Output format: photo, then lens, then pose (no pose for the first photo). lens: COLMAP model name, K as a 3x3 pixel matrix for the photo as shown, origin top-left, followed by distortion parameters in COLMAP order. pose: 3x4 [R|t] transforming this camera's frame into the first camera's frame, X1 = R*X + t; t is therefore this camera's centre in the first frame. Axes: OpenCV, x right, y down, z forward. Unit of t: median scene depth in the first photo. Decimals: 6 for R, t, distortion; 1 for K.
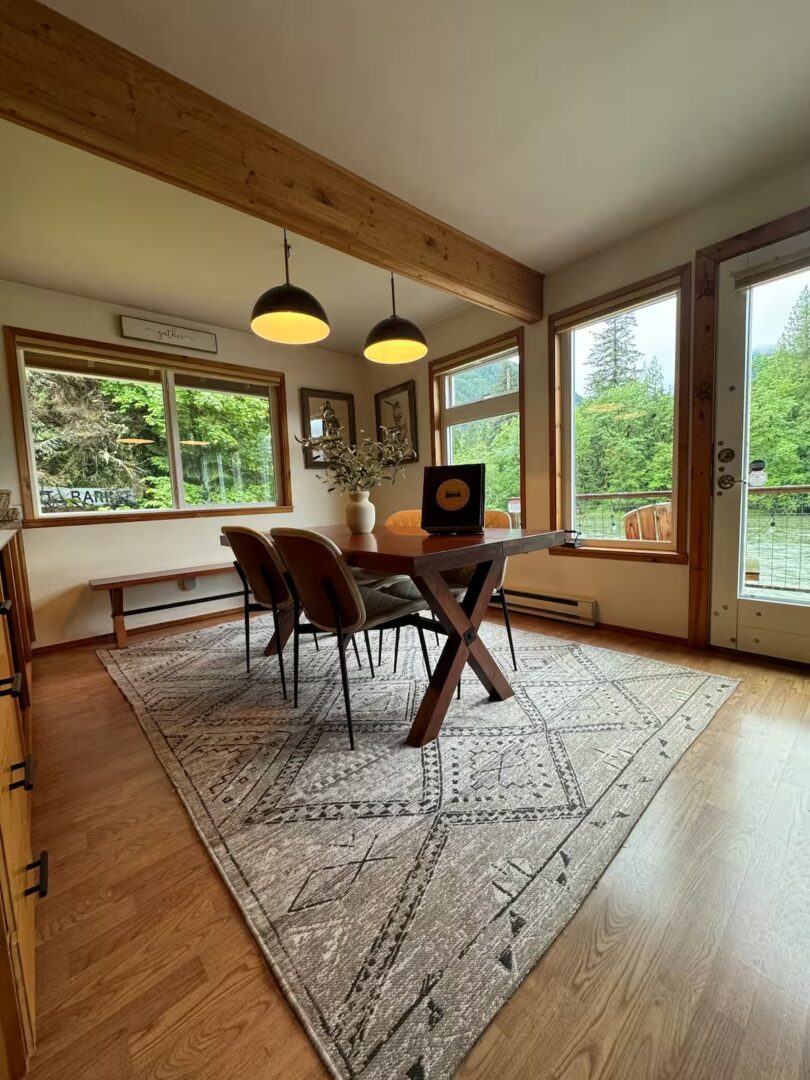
lens RADIAL K [[428.1, 0, 405.0], [0, 428.1, 539.9], [0, 0, 1]] dist [-0.001066, -0.000019]
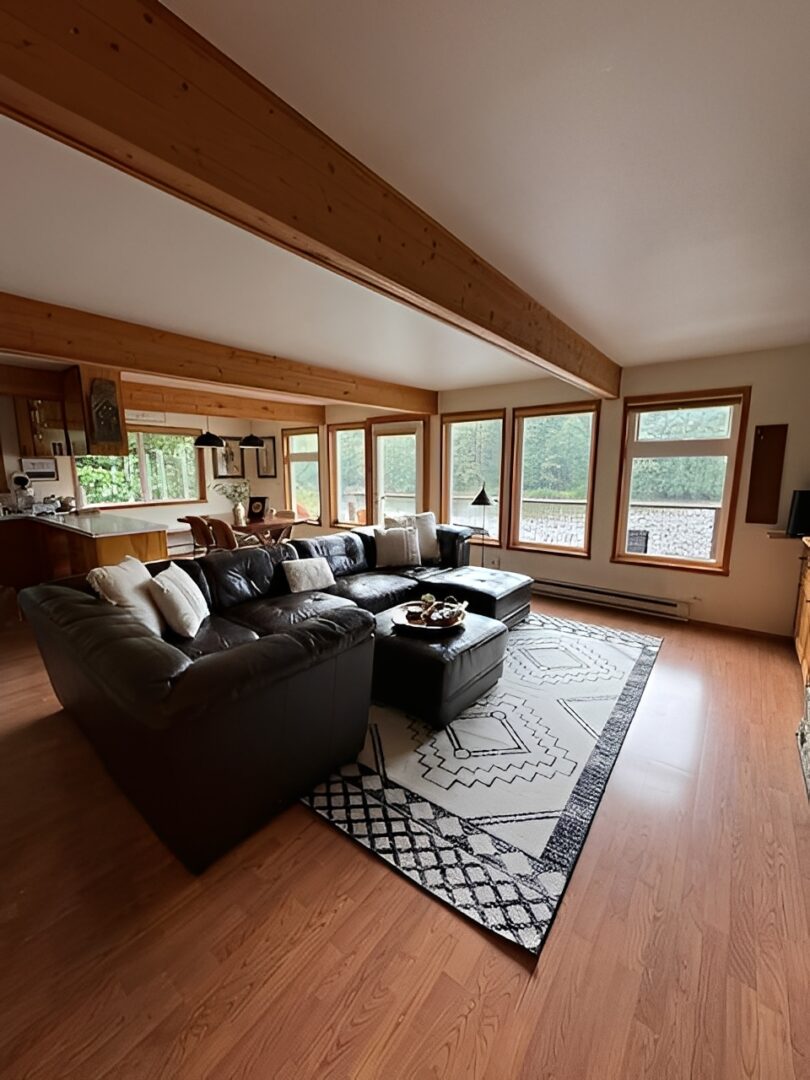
lens RADIAL K [[428.1, 0, 410.8], [0, 428.1, 540.5], [0, 0, 1]] dist [-0.001066, -0.000019]
pose [[0.978561, 0.004218, 0.205912, 0.371017], [-0.018125, 0.997675, 0.065699, -0.066400], [-0.205156, -0.068022, 0.976363, -1.707004]]
